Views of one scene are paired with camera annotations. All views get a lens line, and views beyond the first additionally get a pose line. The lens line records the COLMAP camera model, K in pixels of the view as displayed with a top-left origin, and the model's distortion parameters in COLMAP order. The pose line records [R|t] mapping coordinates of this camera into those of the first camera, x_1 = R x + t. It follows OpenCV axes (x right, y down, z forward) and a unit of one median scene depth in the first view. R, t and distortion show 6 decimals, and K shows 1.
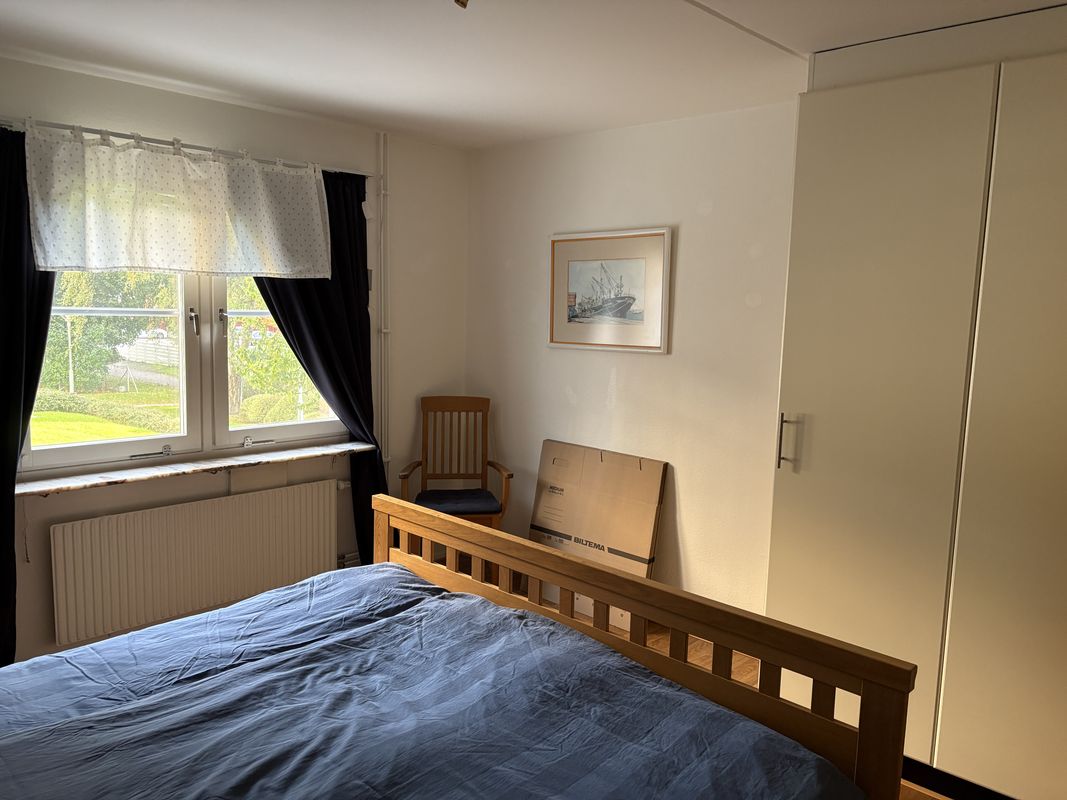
lens RADIAL K [[809.8, 0, 533.5], [0, 809.8, 400.0], [0, 0, 1]] dist [0.011652, 0.001076]
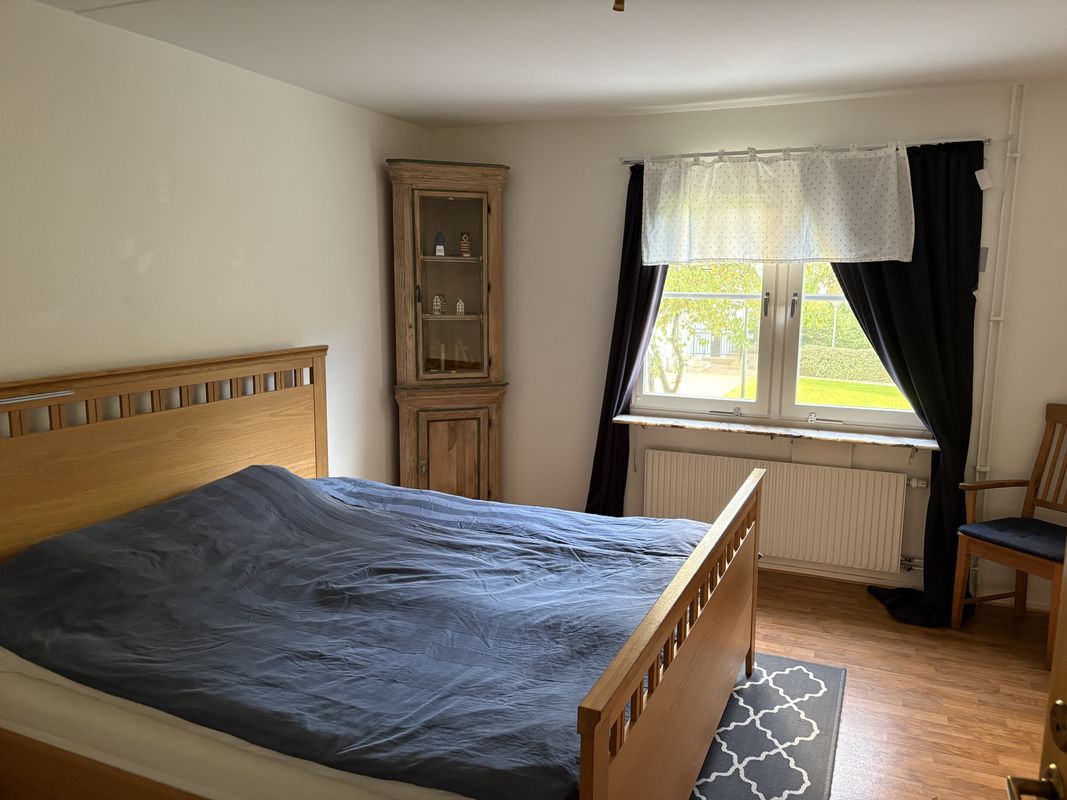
lens RADIAL K [[788.6, 0, 536.3], [0, 788.6, 415.0], [0, 0, 1]] dist [0.007753, -0.003555]
pose [[0.338783, 0.132215, -0.931529, 0.545104], [-0.116449, 0.988357, 0.097929, -0.013104], [0.933630, 0.075299, 0.350235, 0.320648]]
